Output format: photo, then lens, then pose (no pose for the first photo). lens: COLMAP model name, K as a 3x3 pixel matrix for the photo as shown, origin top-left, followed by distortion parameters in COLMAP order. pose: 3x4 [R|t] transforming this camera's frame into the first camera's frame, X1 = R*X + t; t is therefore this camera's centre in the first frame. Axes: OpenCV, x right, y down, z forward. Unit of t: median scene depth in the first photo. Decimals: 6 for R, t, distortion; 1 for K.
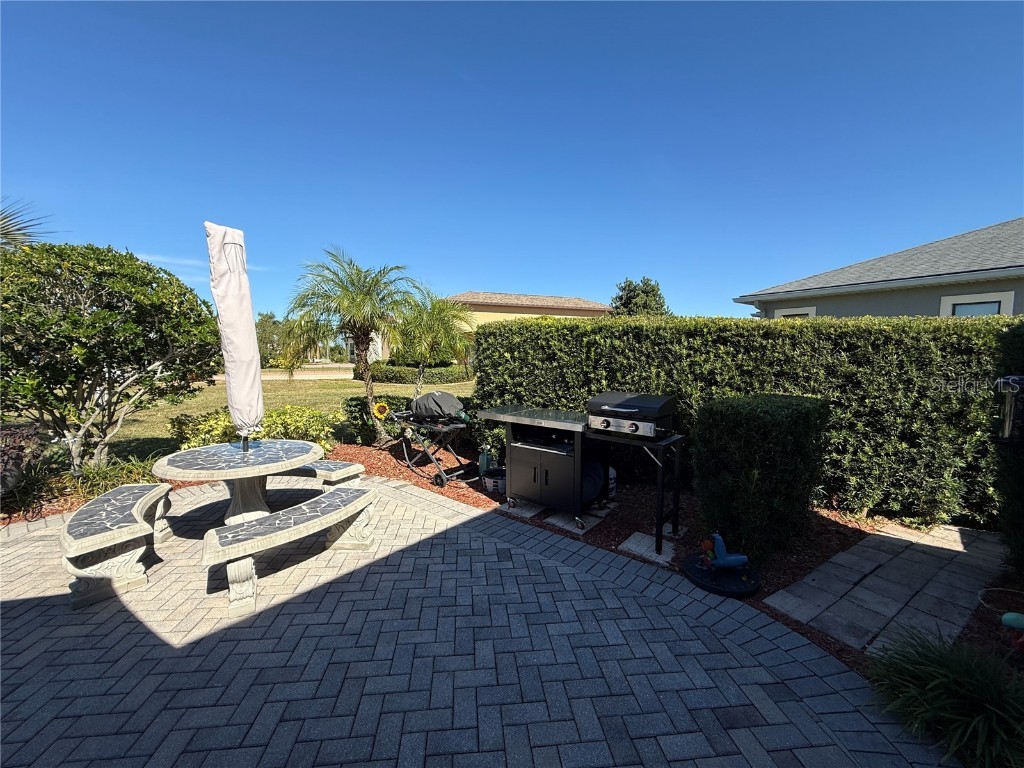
lens RADIAL K [[407.9, 0, 512.0], [0, 407.9, 384.0], [0, 0, 1]] dist [-0.000867, -0.000091]
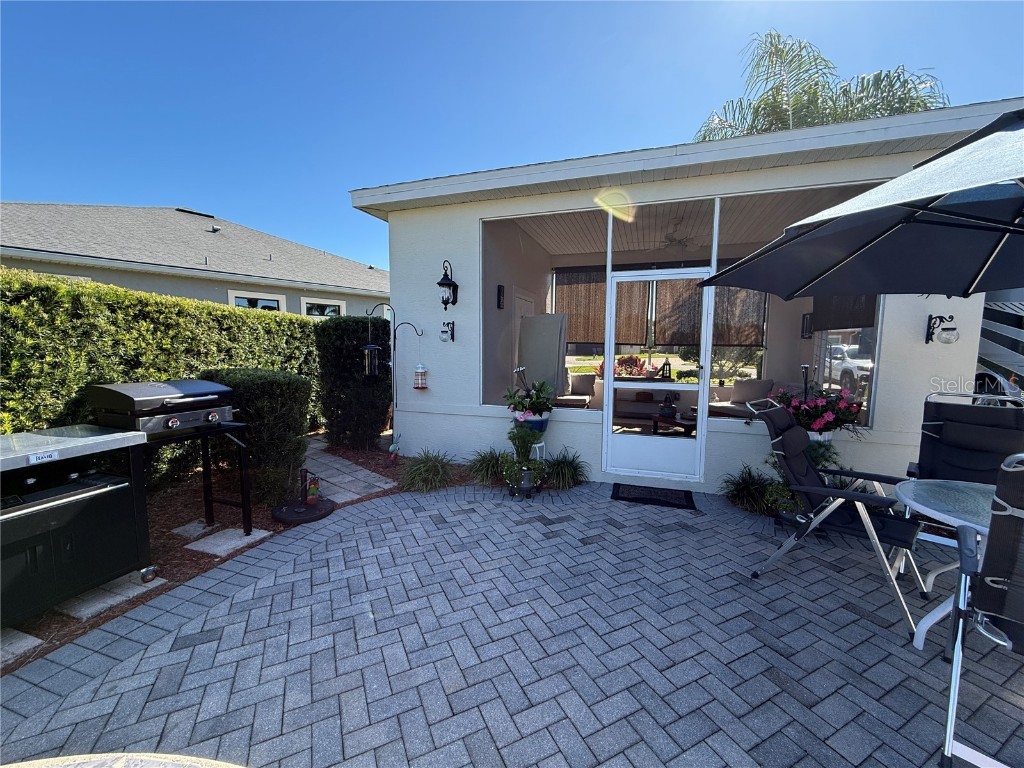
lens RADIAL K [[407.9, 0, 512.0], [0, 407.9, 384.0], [0, 0, 1]] dist [-0.000867, -0.000091]
pose [[-0.338161, -0.109763, 0.934665, -0.609514], [0.055611, 0.989109, 0.136276, -0.037671], [-0.939444, 0.098061, -0.328374, 0.566981]]
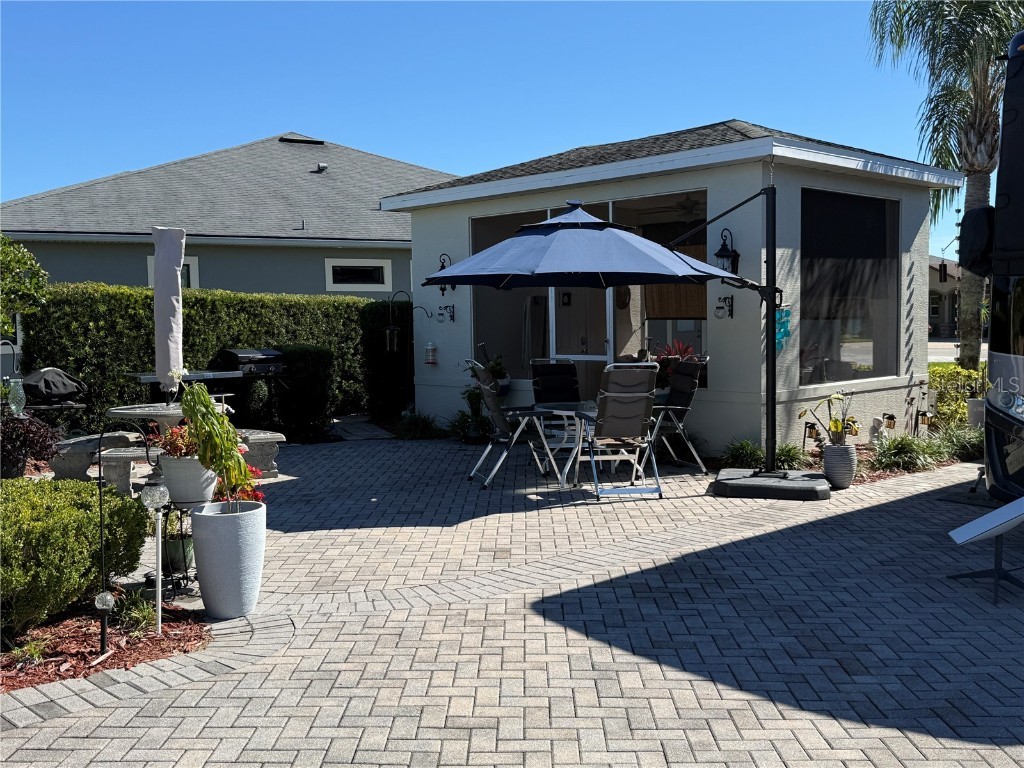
lens RADIAL K [[1015.7, 0, 512.0], [0, 1015.7, 384.0], [0, 0, 1]] dist [0.174642, -0.324994]
pose [[0.126926, -0.080927, 0.988605, -2.867352], [0.086731, 0.993754, 0.070213, -0.022893], [-0.988113, 0.076831, 0.133152, -0.343106]]
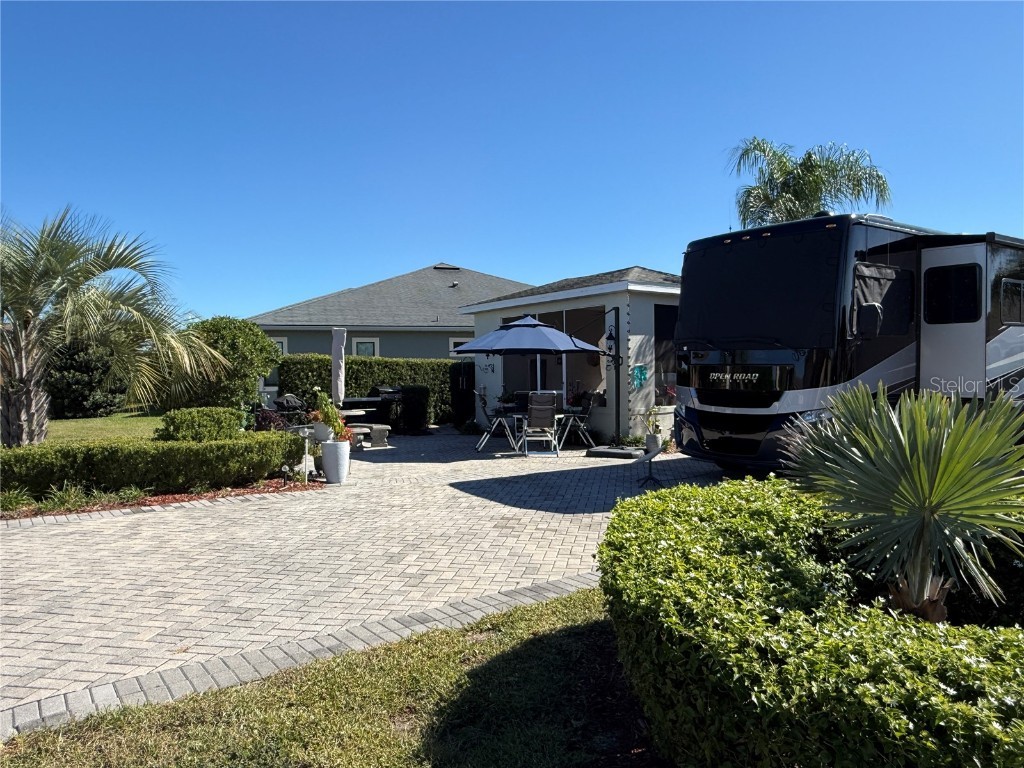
lens RADIAL K [[706.7, 0, 512.0], [0, 706.7, 384.0], [0, 0, 1]] dist [-0.002165, -0.000049]
pose [[0.273005, -0.030294, 0.961535, -3.757079], [0.084057, 0.996433, 0.007528, 0.040853], [-0.958333, 0.078769, 0.274578, -1.055802]]
